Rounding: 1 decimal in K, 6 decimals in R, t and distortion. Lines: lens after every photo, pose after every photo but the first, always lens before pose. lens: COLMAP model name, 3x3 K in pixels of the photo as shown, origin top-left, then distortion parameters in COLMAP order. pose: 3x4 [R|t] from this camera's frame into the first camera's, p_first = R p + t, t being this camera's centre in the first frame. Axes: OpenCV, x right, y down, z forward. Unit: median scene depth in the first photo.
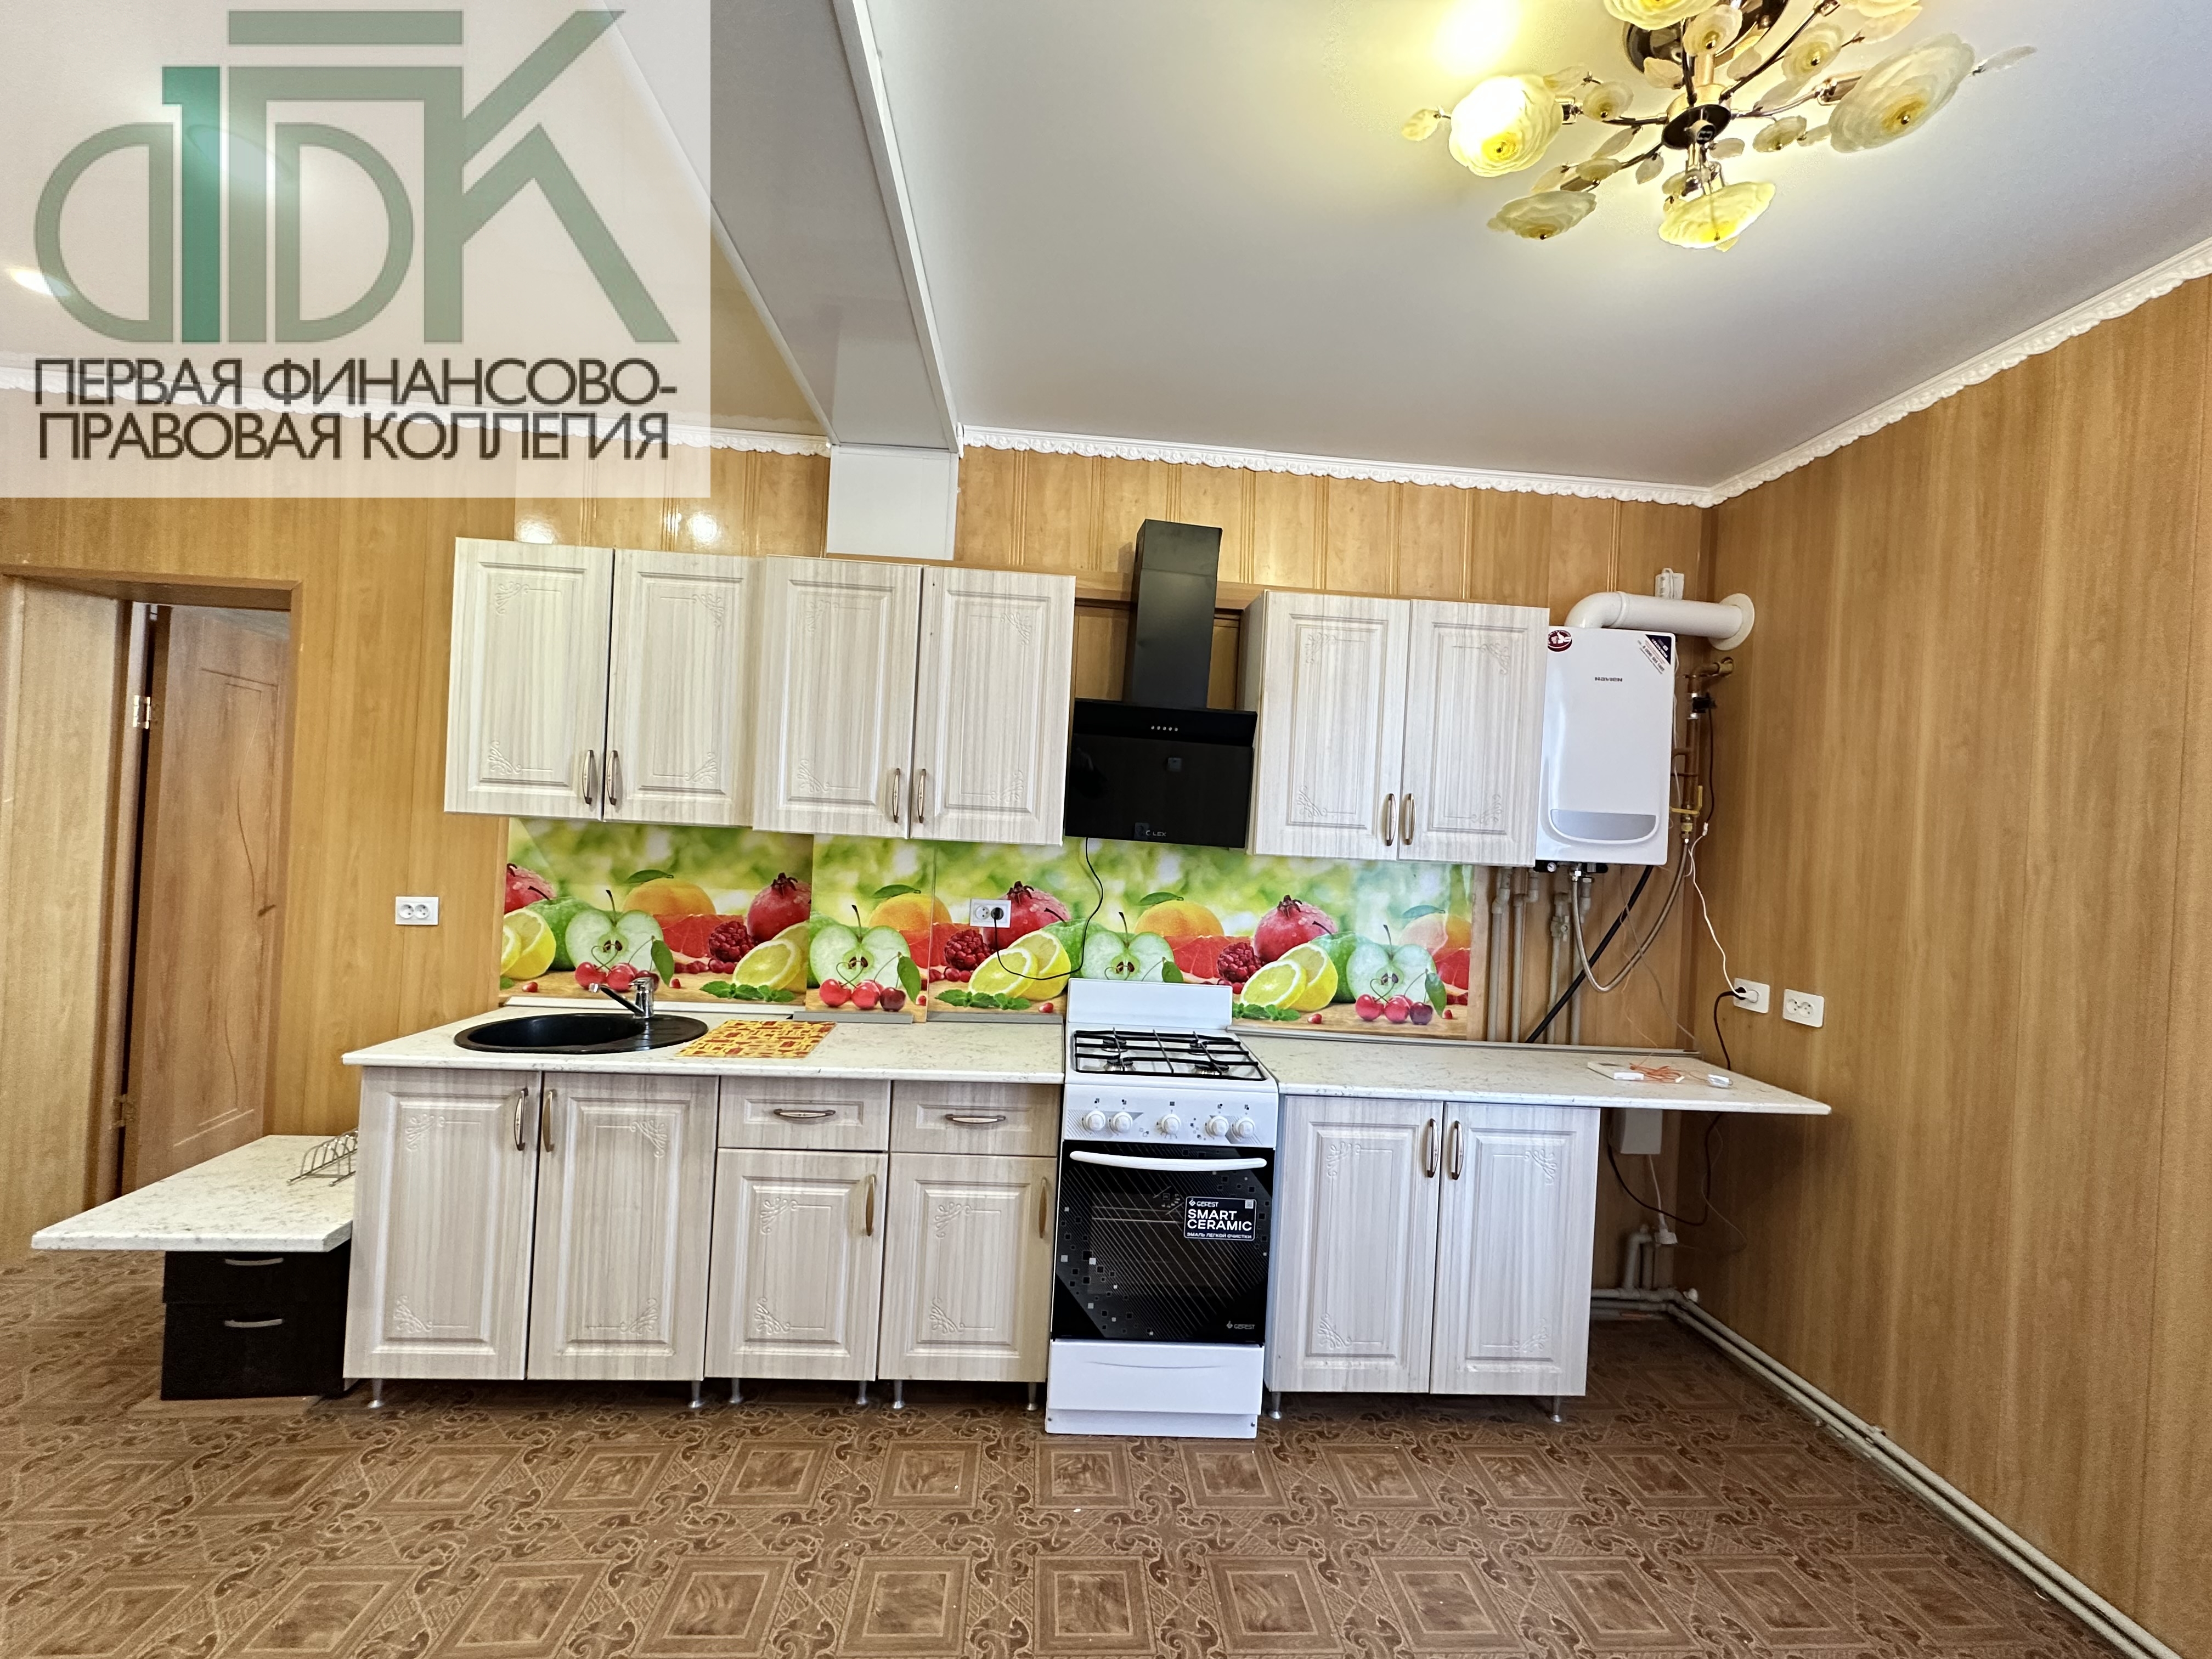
lens RADIAL K [[881.2, 0, 1104.1], [0, 881.2, 830.0], [0, 0, 1]] dist [-0.001910, 0.000776]
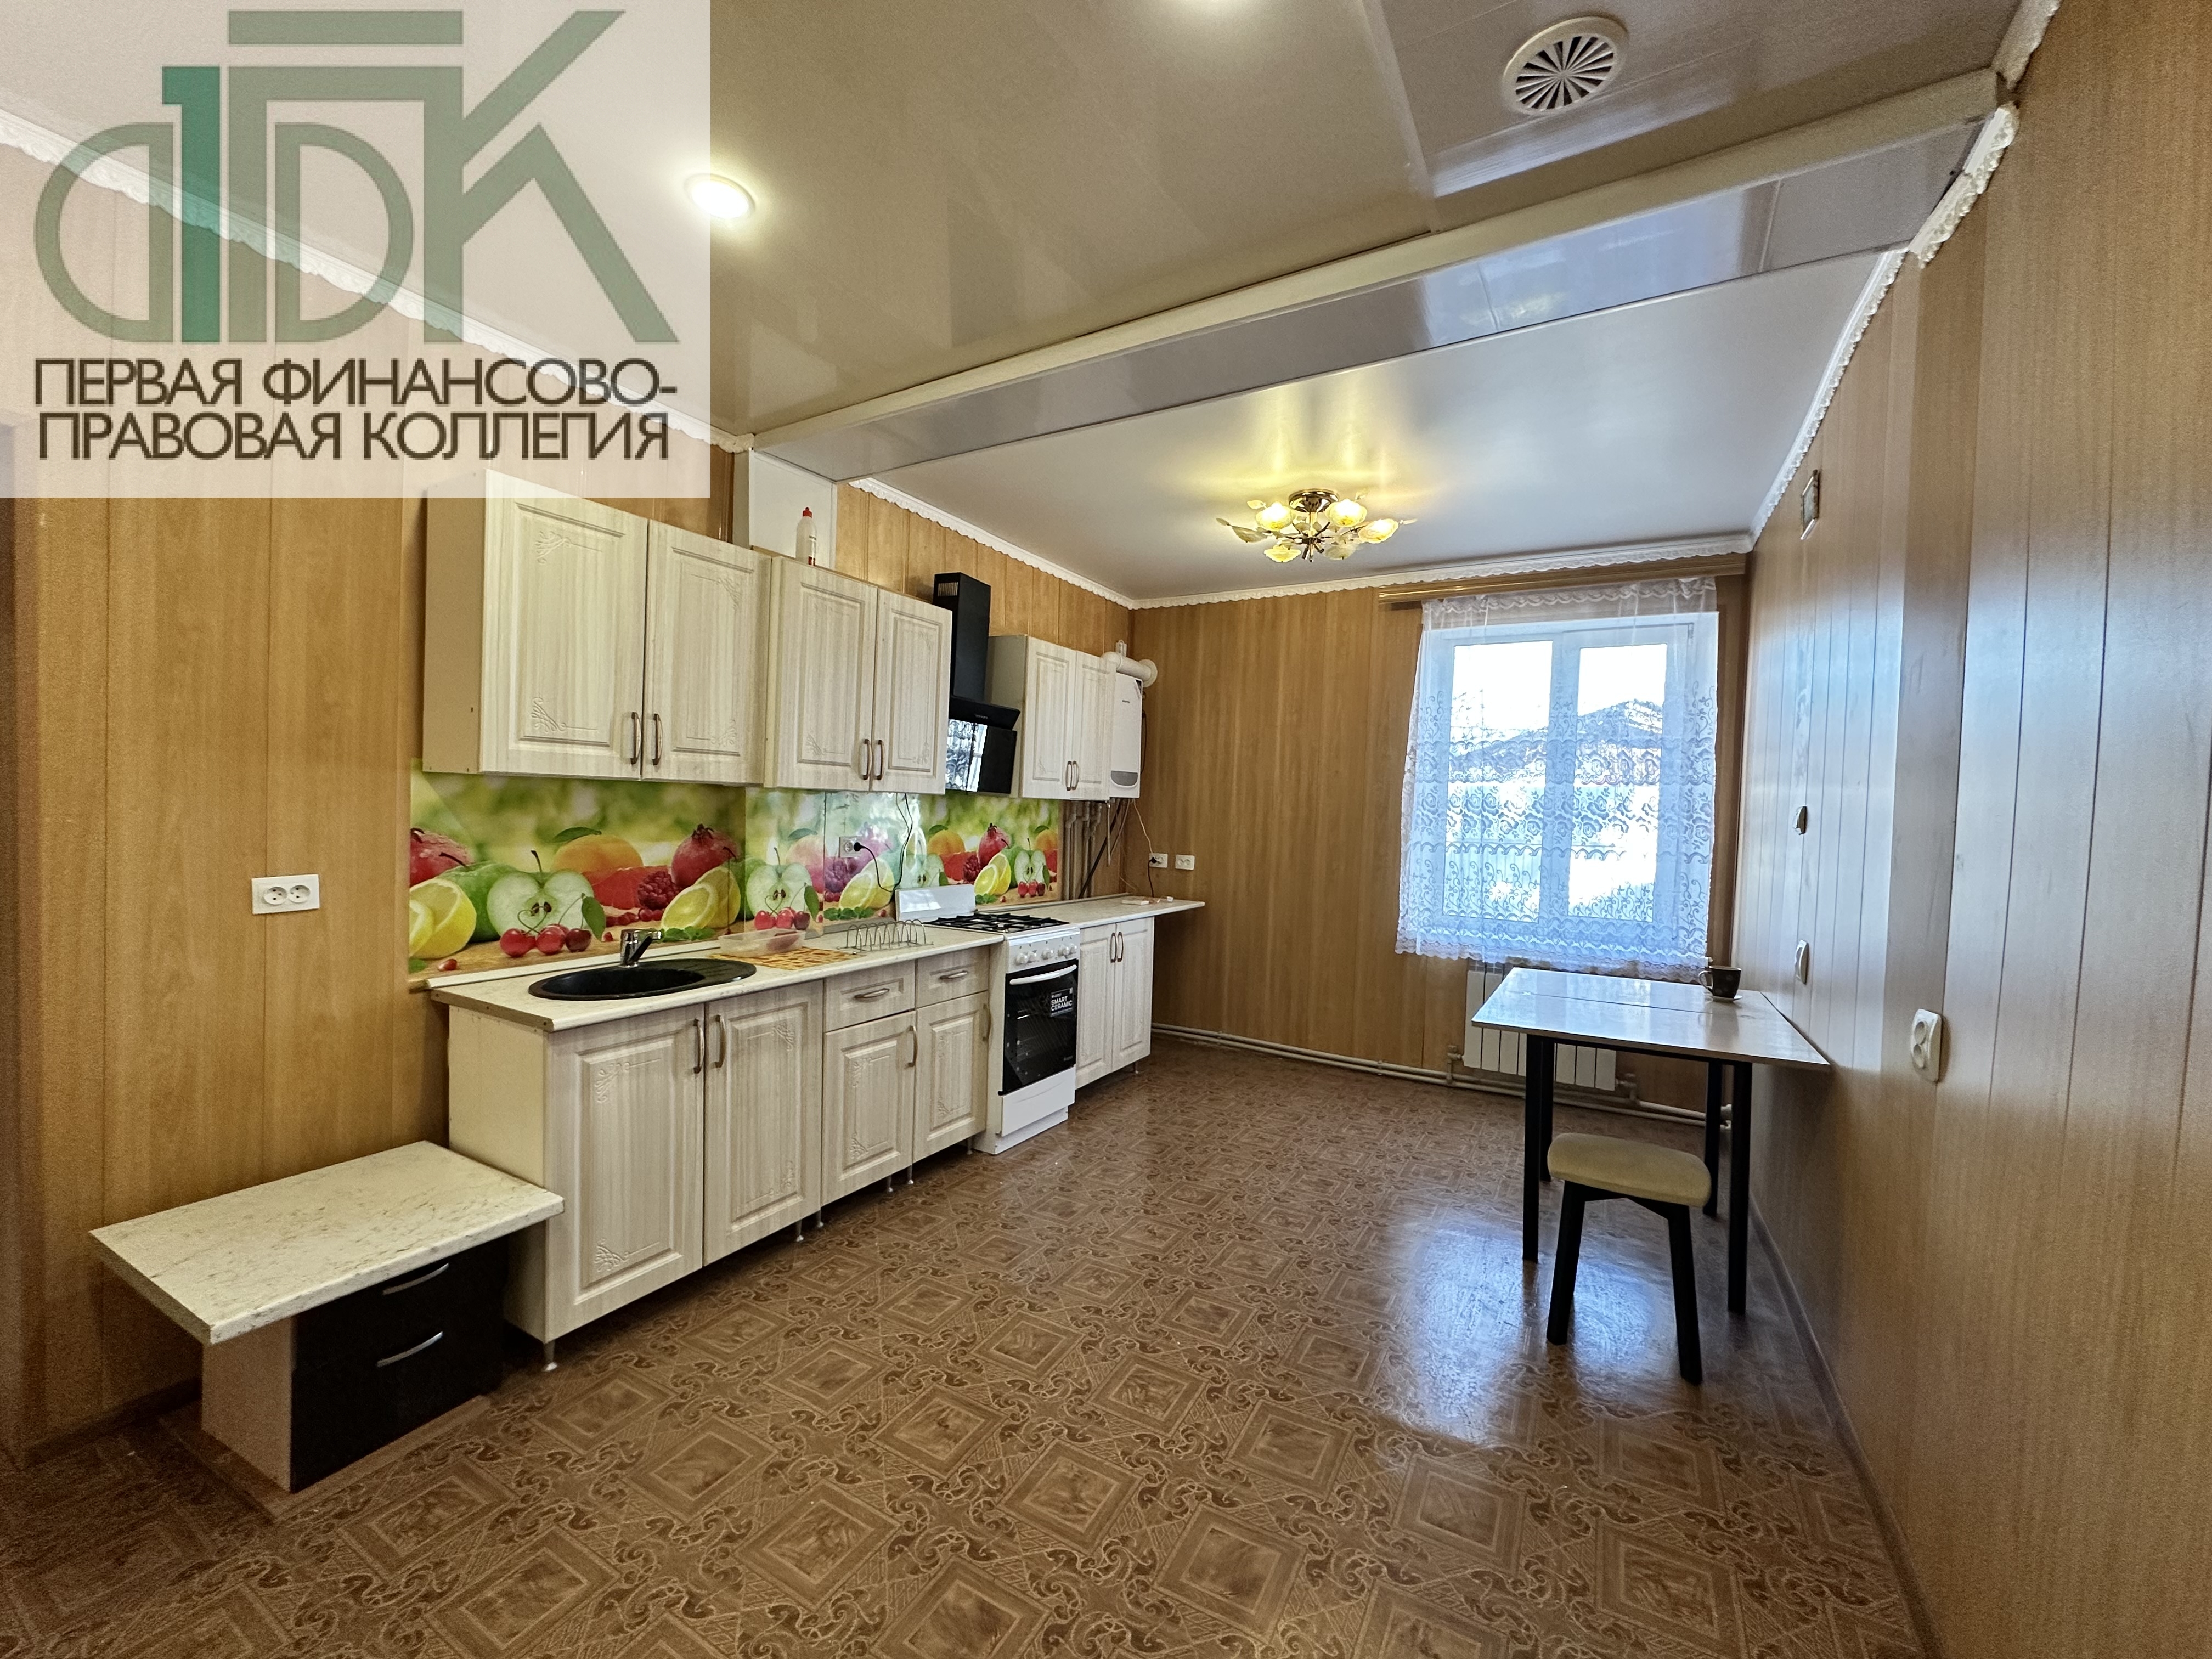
lens RADIAL K [[881.2, 0, 1105.2], [0, 881.2, 828.1], [0, 0, 1]] dist [-0.001910, 0.000776]
pose [[0.561921, -0.052162, 0.825545, -1.103363], [-0.005441, 0.997755, 0.066746, -0.025680], [-0.827173, -0.041998, 0.560376, -0.050066]]
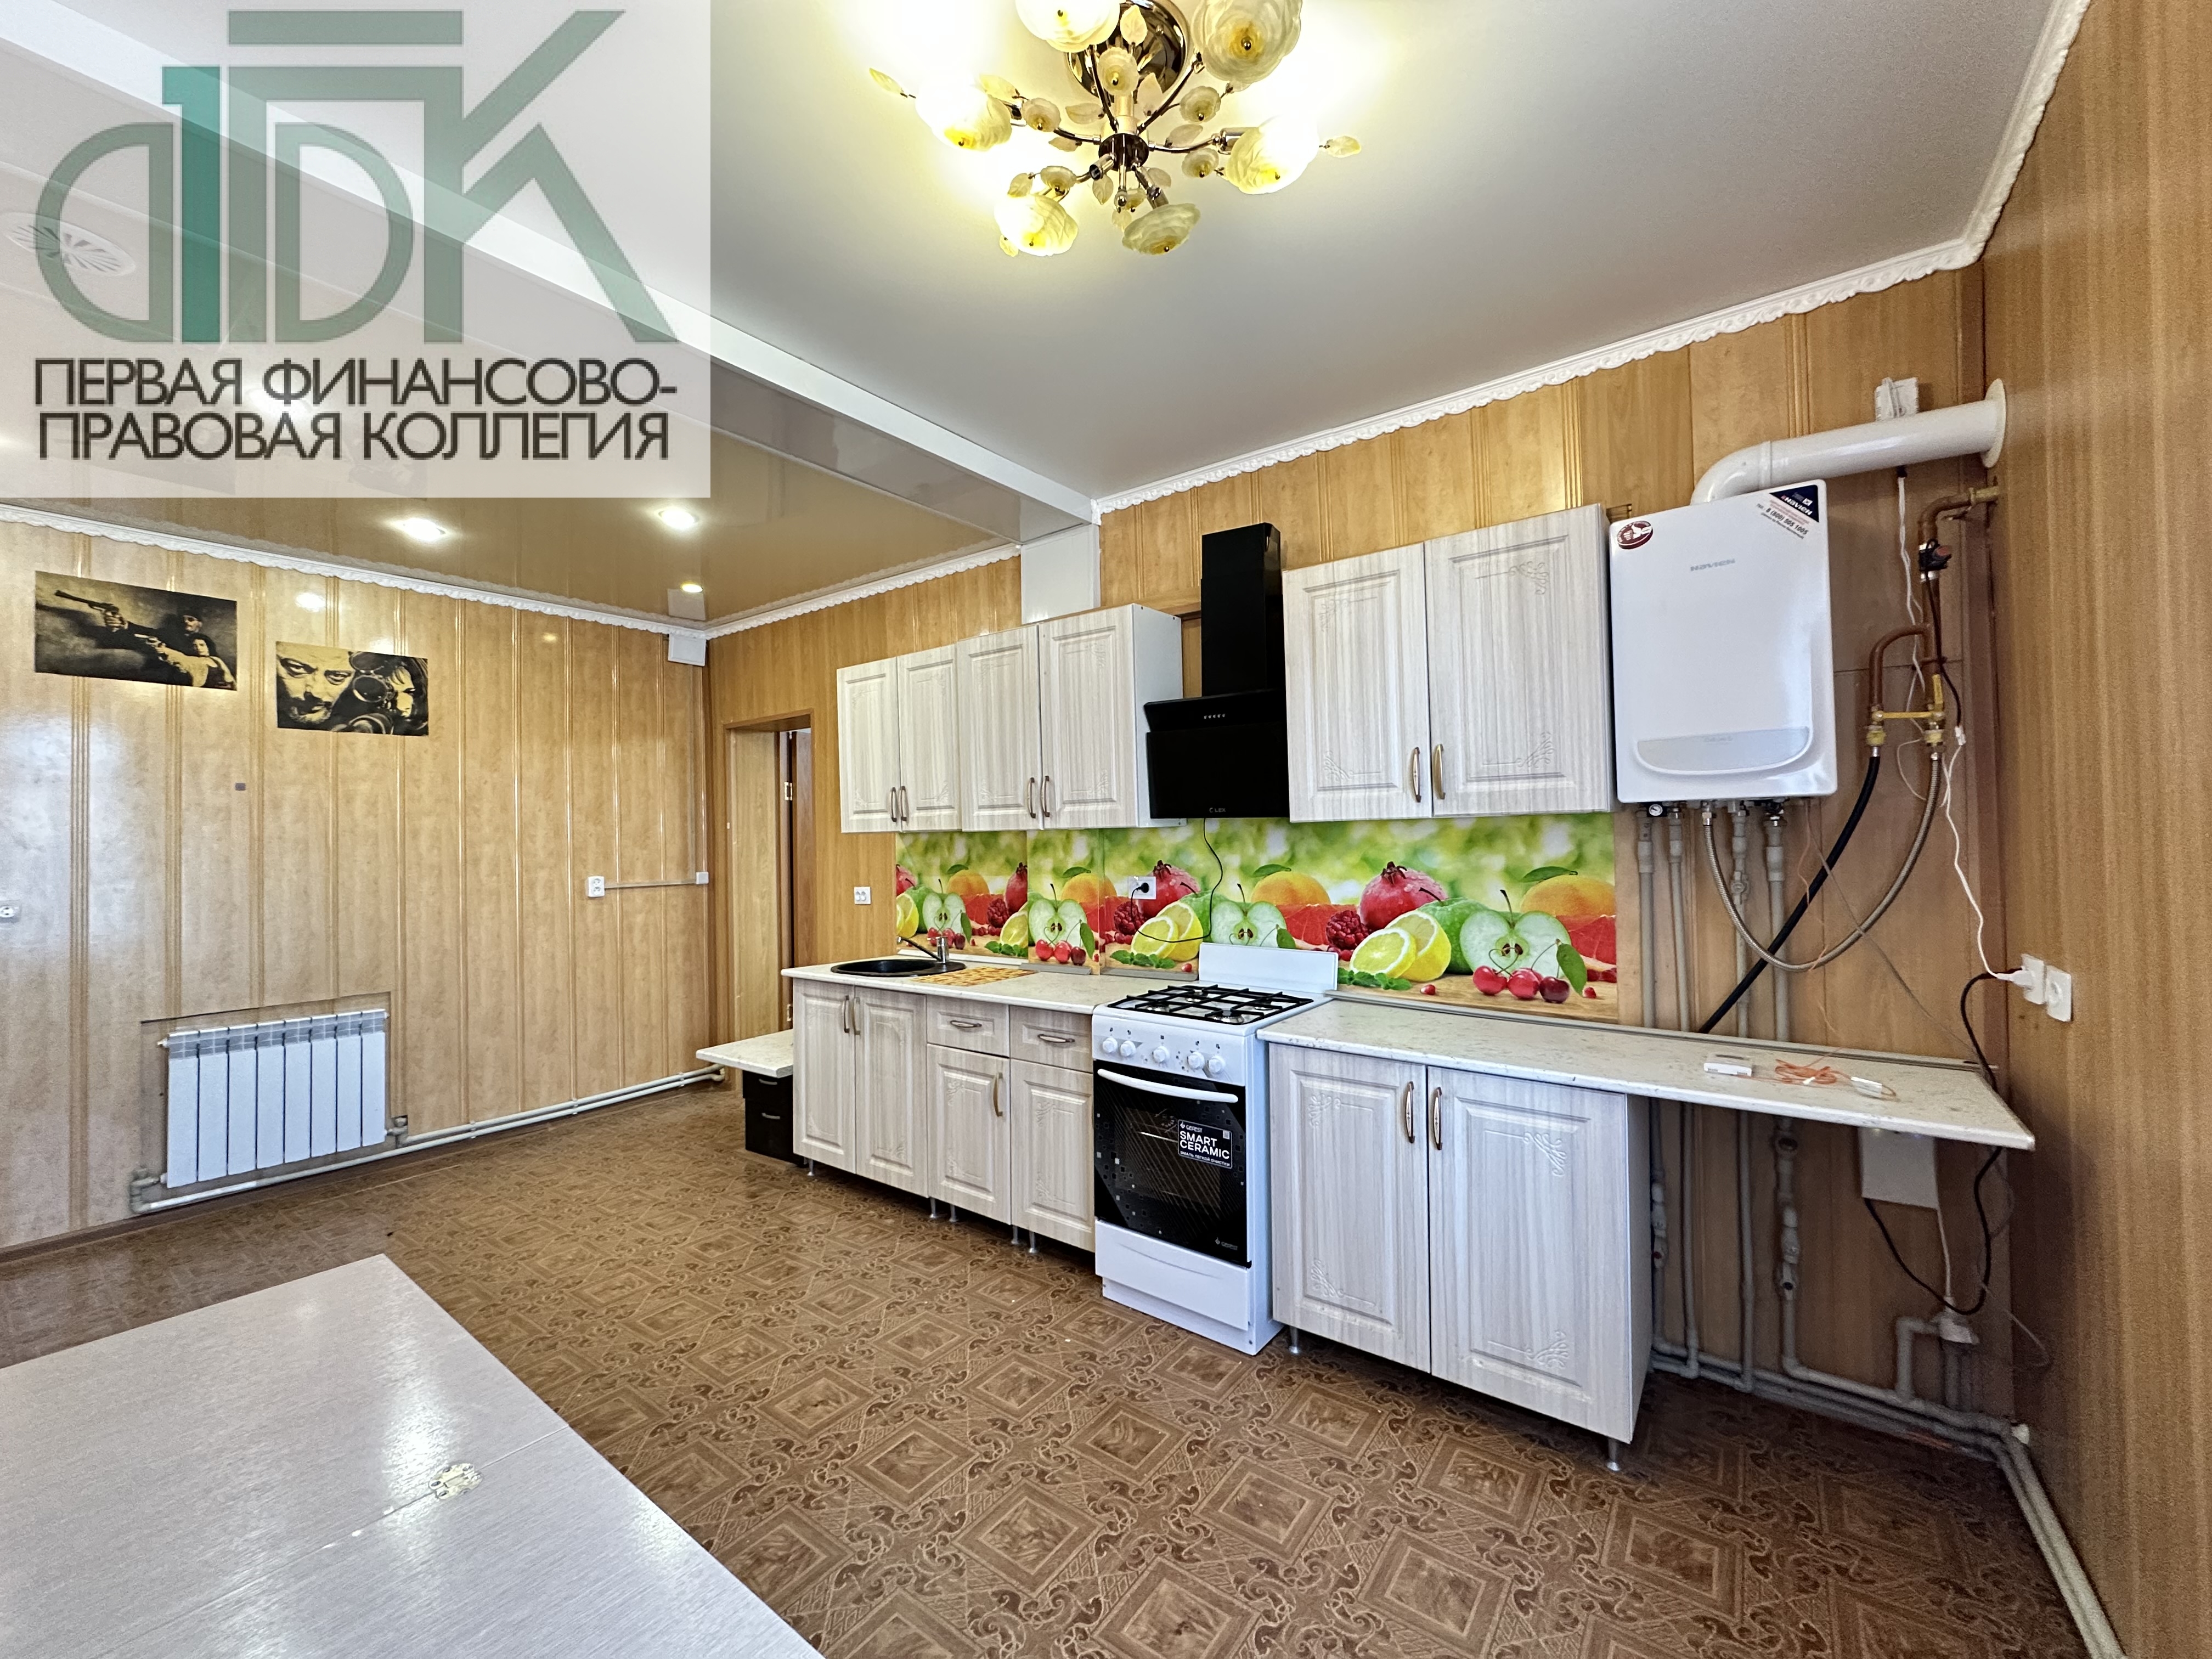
lens RADIAL K [[881.2, 0, 1105.7], [0, 881.2, 829.8], [0, 0, 1]] dist [-0.001910, 0.000776]
pose [[0.756811, -0.070392, -0.649832, 0.692694], [0.059480, 0.997476, -0.038777, 0.065501], [0.650922, -0.009305, 0.759088, 0.054215]]
